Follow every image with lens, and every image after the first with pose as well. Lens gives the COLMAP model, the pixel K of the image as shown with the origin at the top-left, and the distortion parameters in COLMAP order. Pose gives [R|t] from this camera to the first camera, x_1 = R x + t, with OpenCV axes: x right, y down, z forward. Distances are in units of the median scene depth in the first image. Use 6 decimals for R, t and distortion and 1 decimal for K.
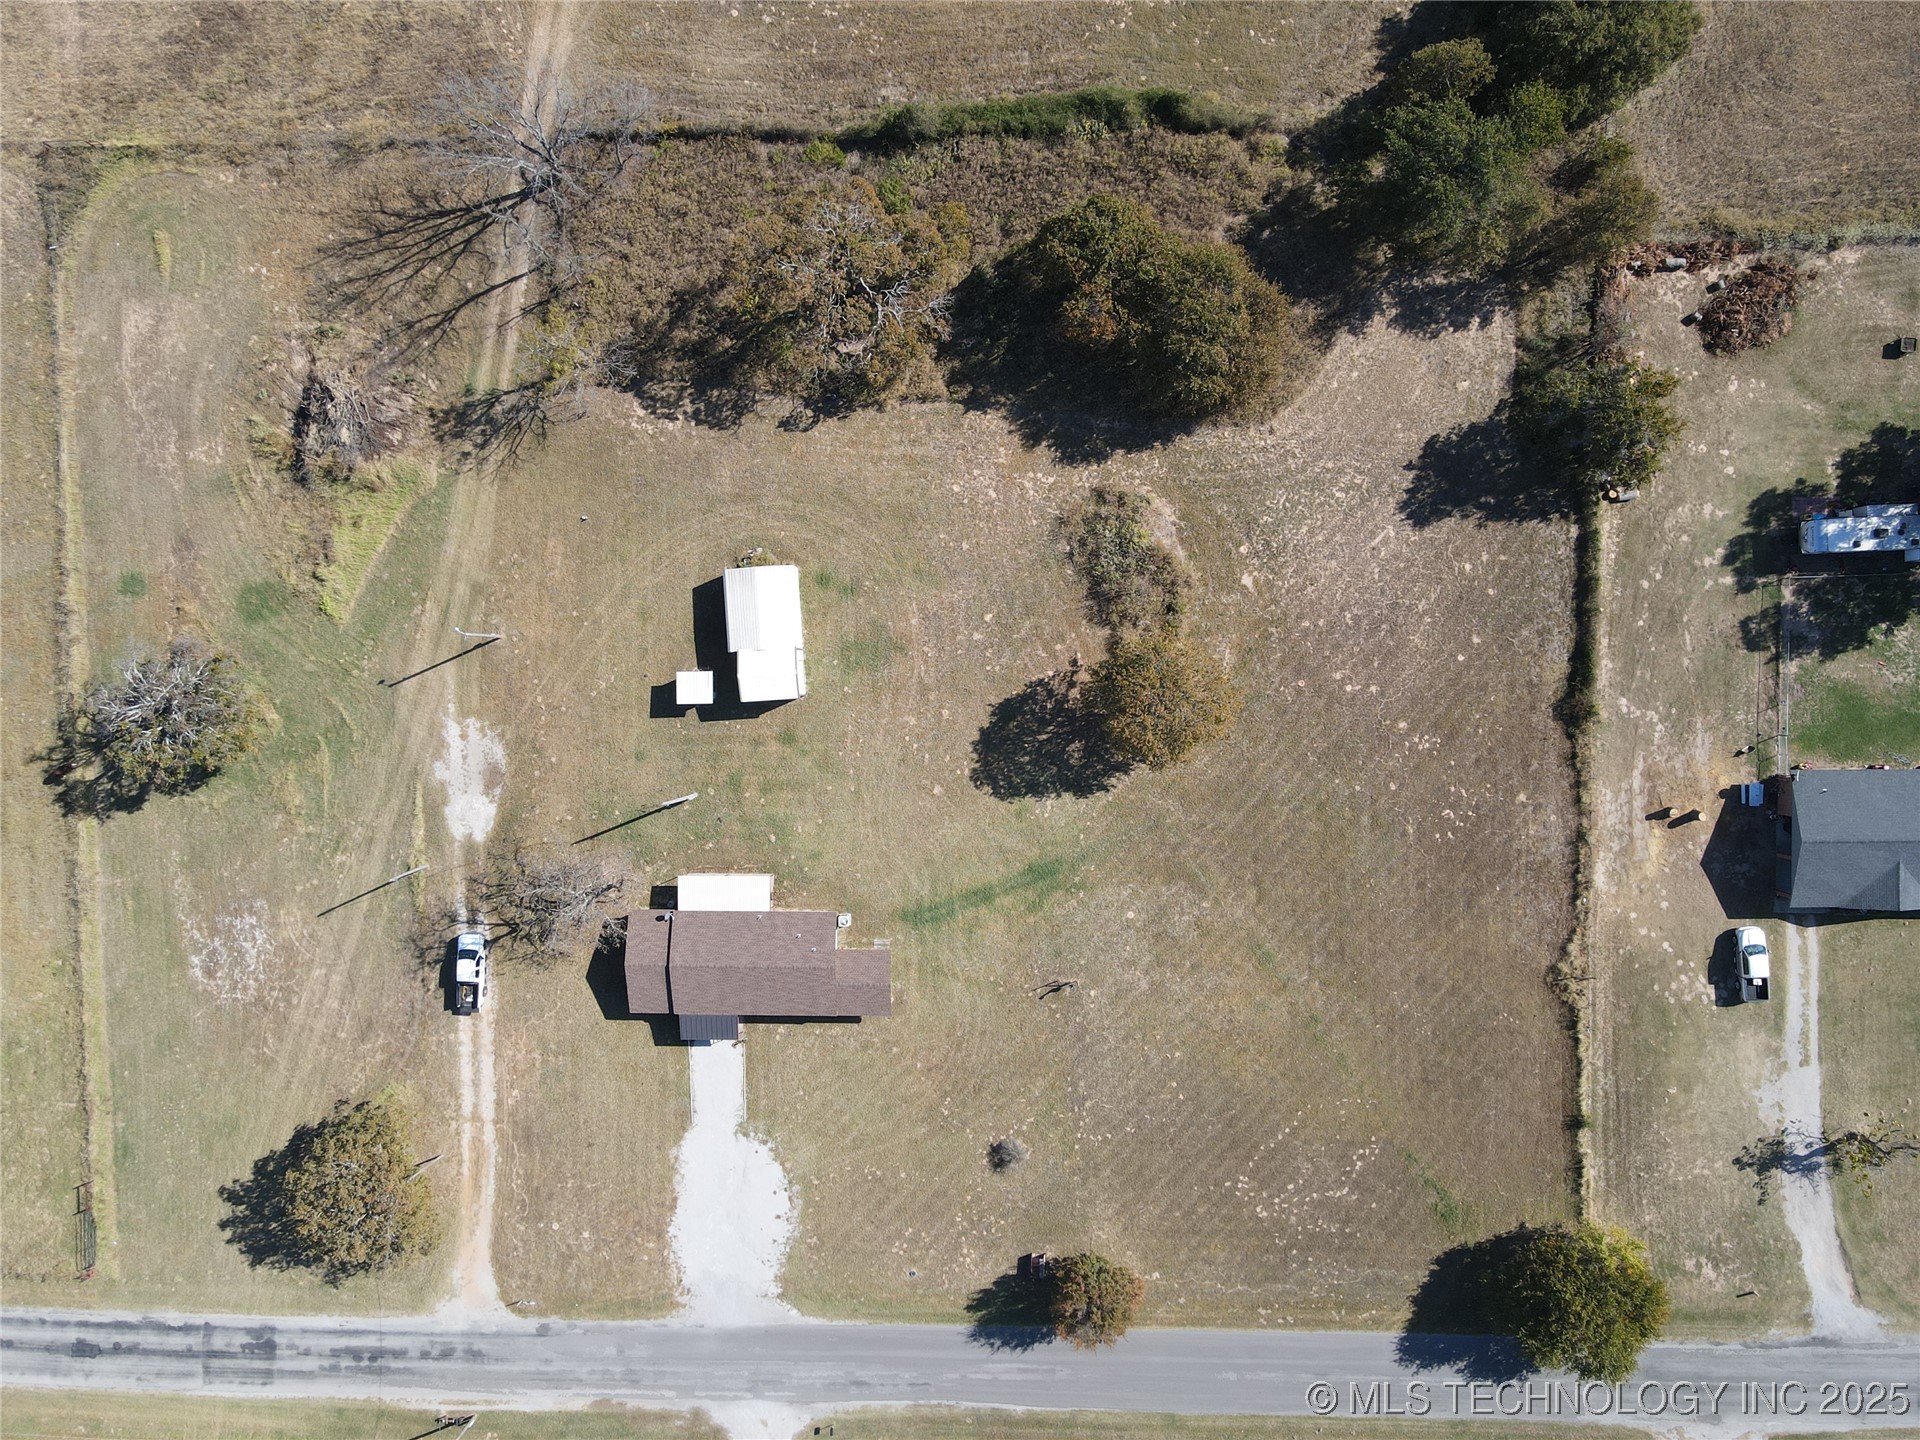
lens RADIAL K [[1407.3, 0, 972.9], [0, 1407.3, 710.4], [0, 0, 1]] dist [0.009742, 0.012061]
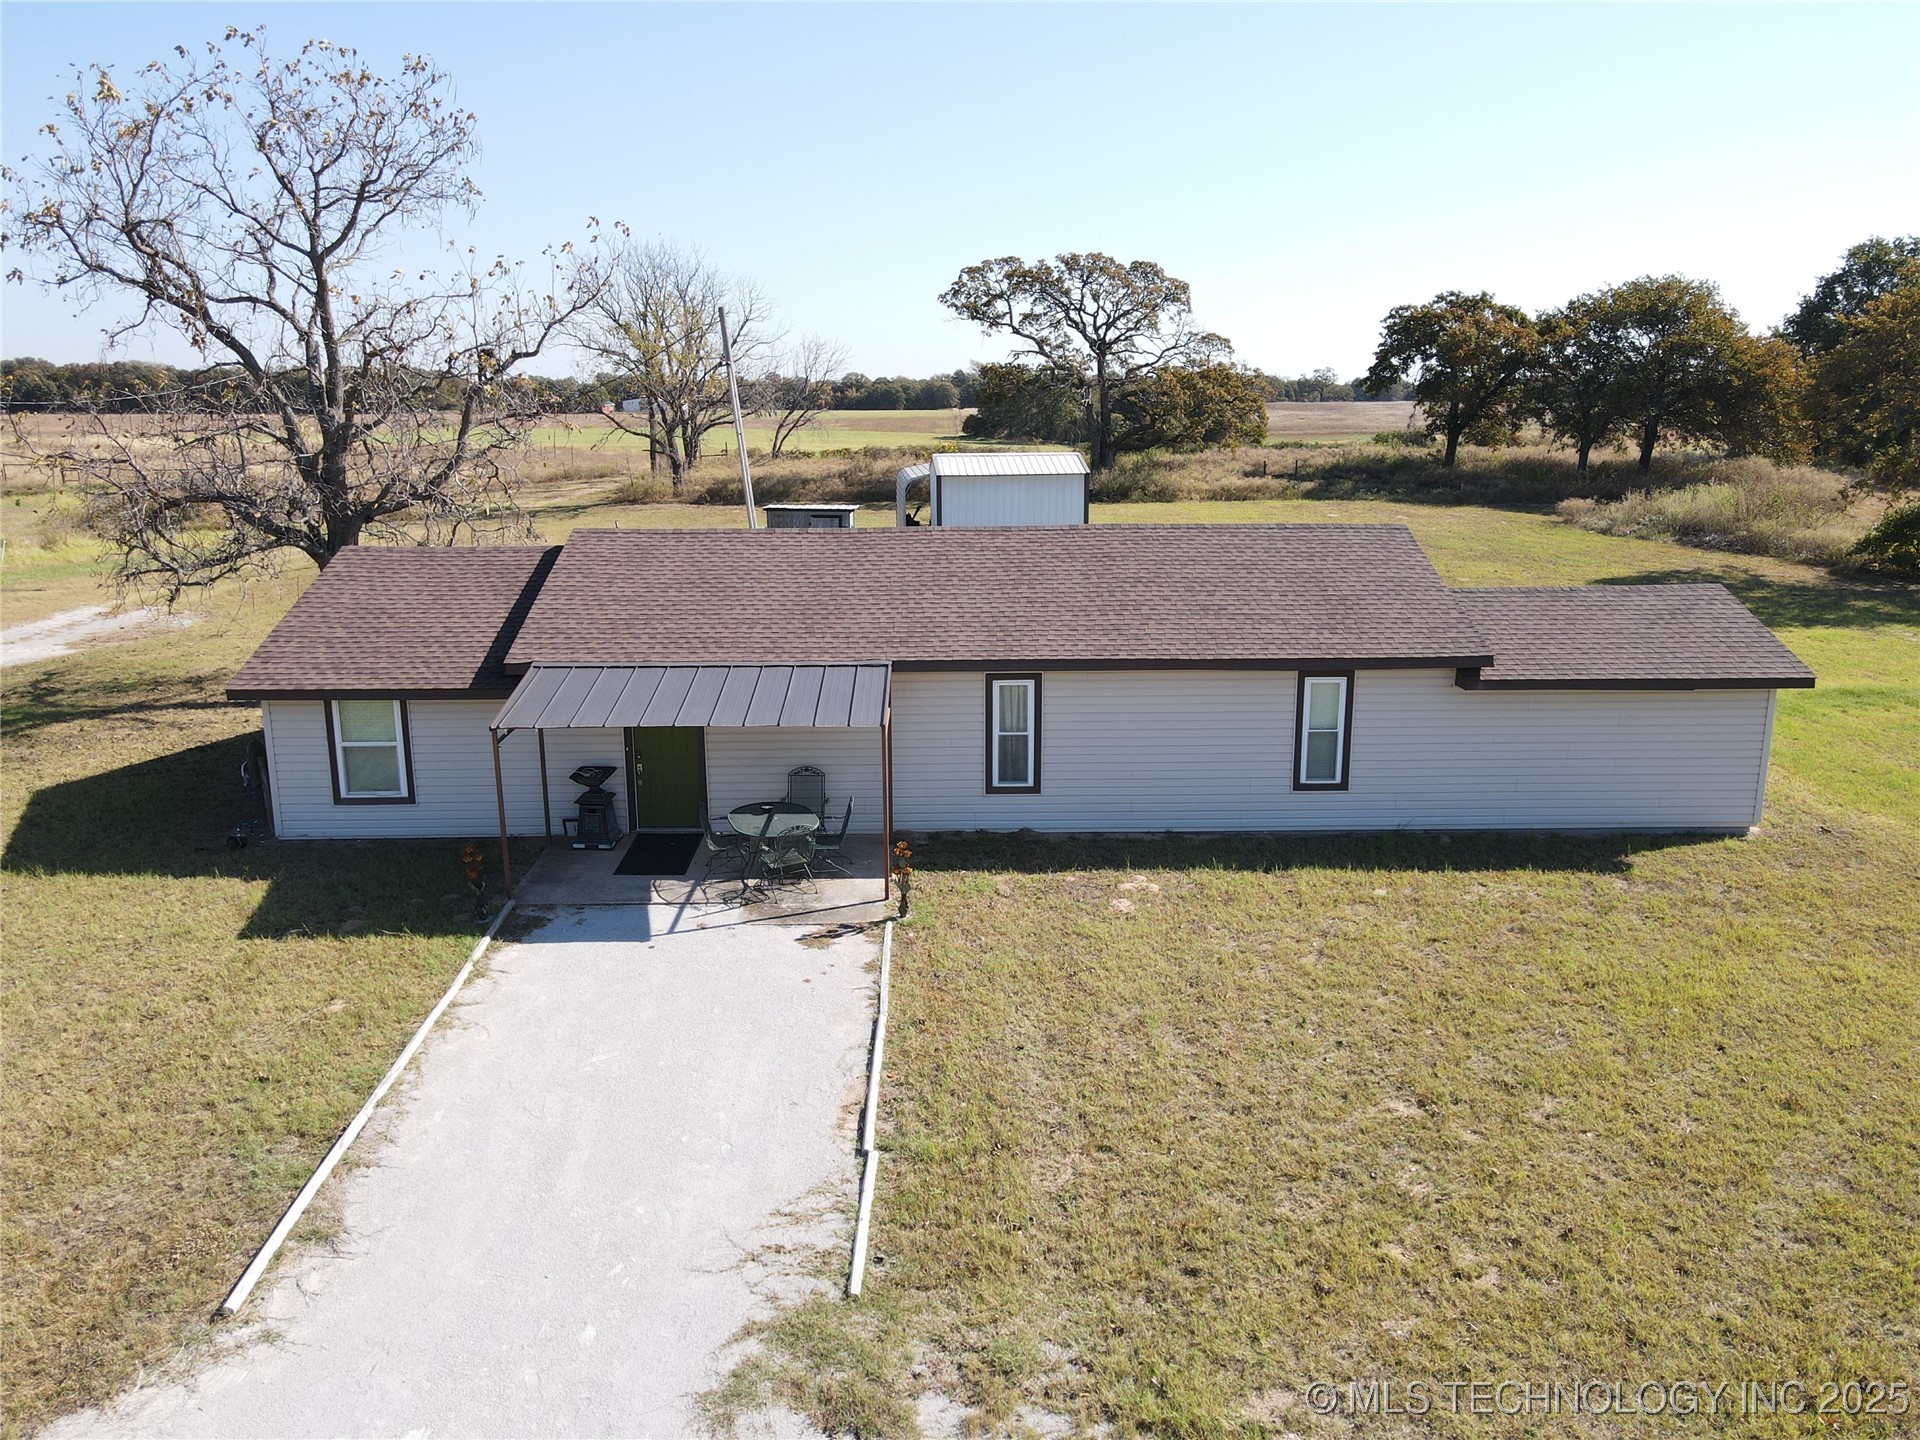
lens RADIAL K [[1407.3, 0, 953.7], [0, 1407.3, 719.6], [0, 0, 1]] dist [0.009742, 0.012061]
pose [[0.998419, 0.052137, 0.021016, -0.162030], [0.009702, 0.208440, -0.977987, 0.375914], [-0.055370, 0.976645, 0.207604, 0.962274]]
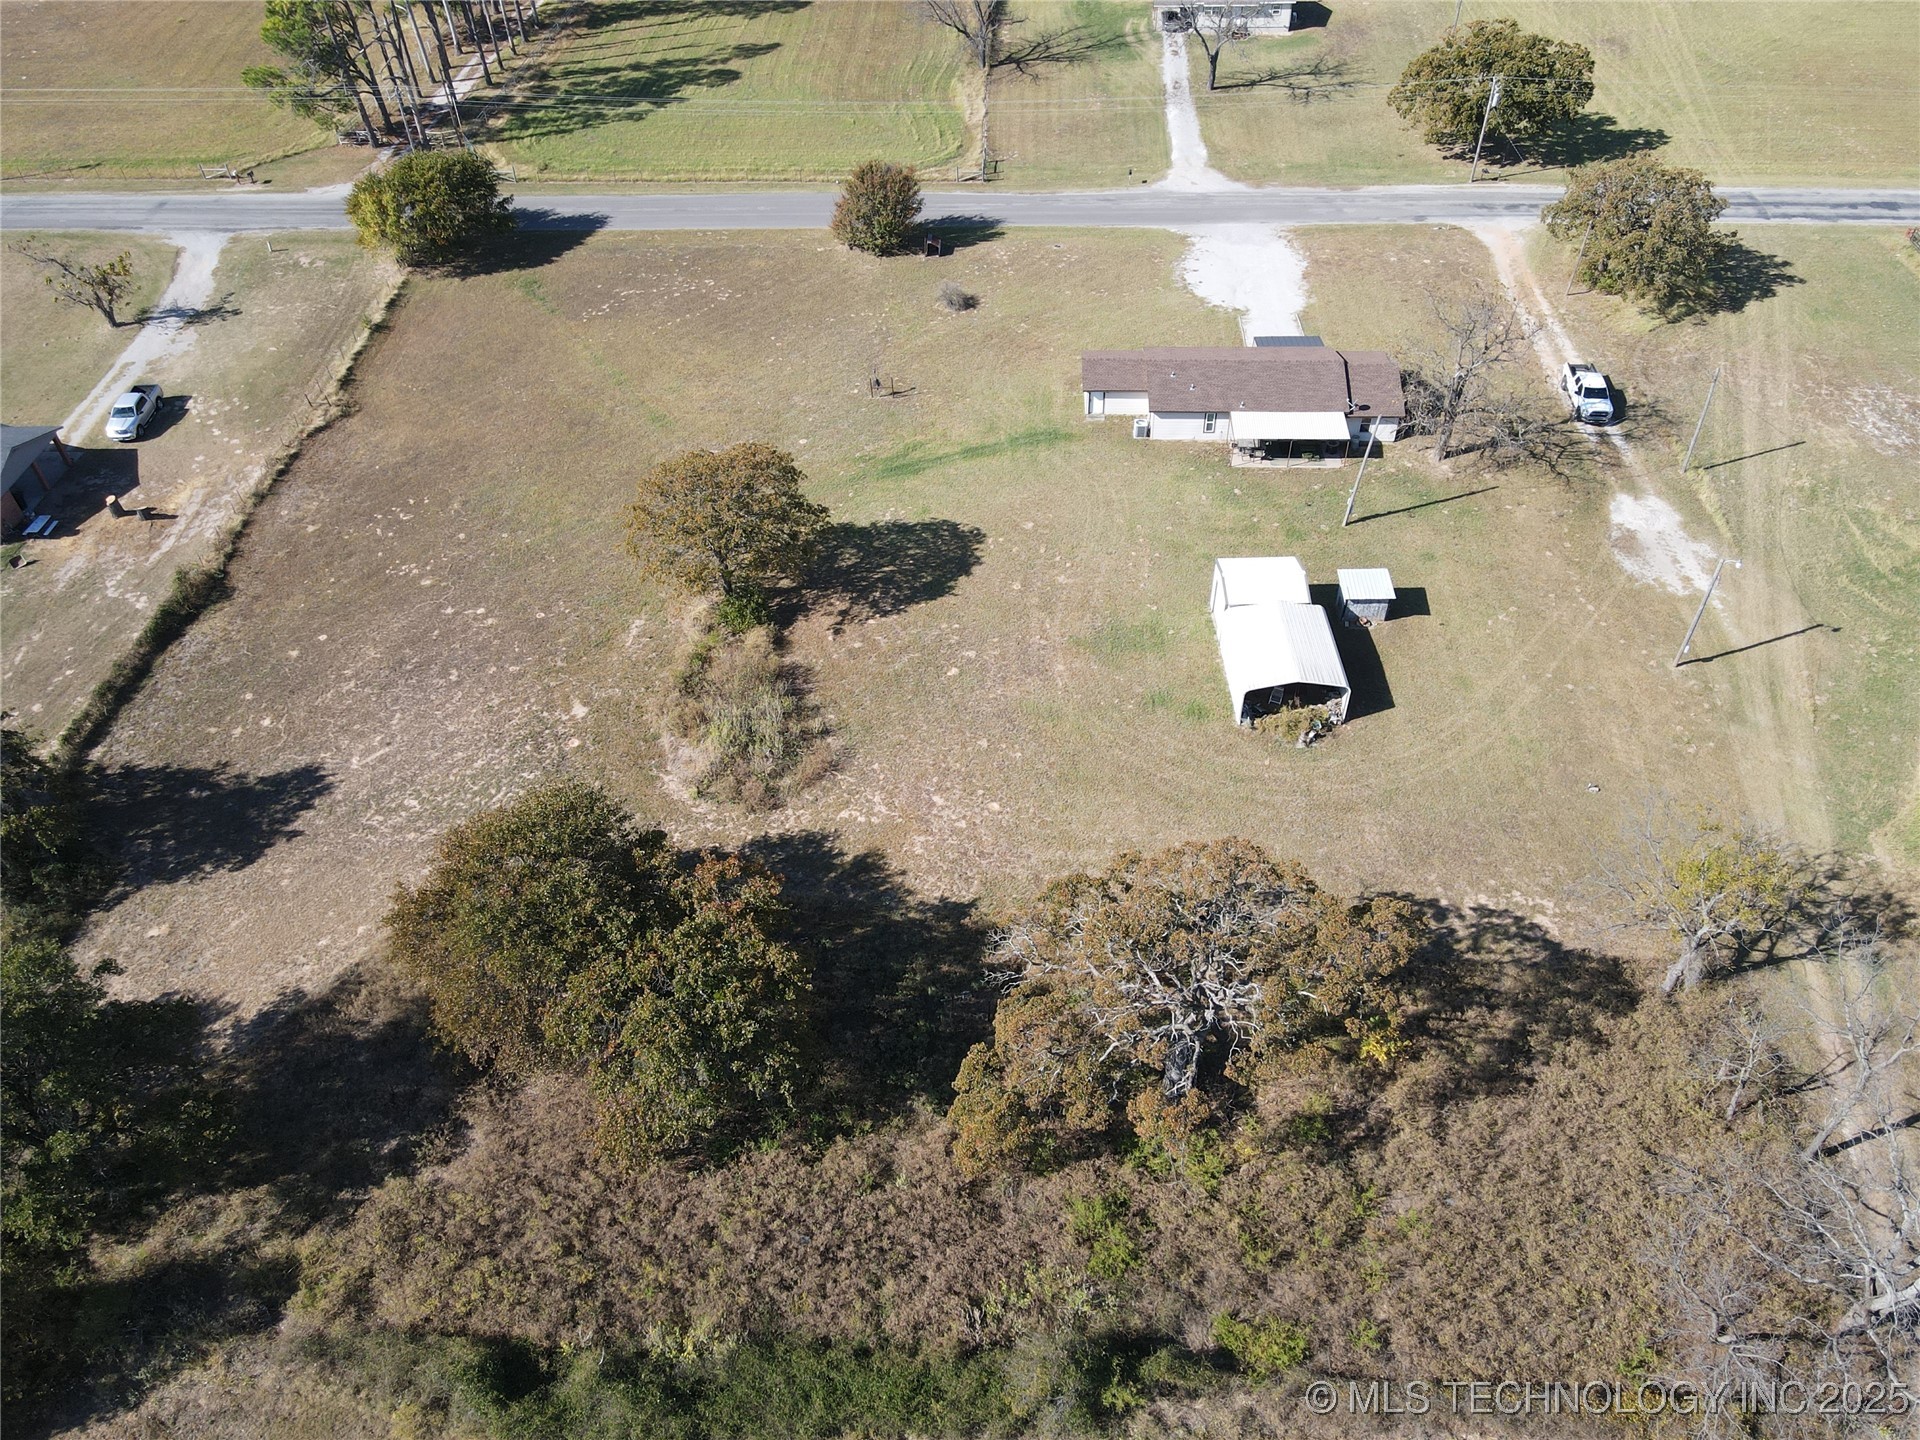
lens RADIAL K [[1407.3, 0, 957.3], [0, 1407.3, 715.4], [0, 0, 1]] dist [0.009742, 0.012061]
pose [[-0.996386, 0.022995, 0.081769, -0.047344], [0.040638, -0.716286, 0.696622, -0.563242], [0.074589, 0.697427, 0.712763, 0.514488]]
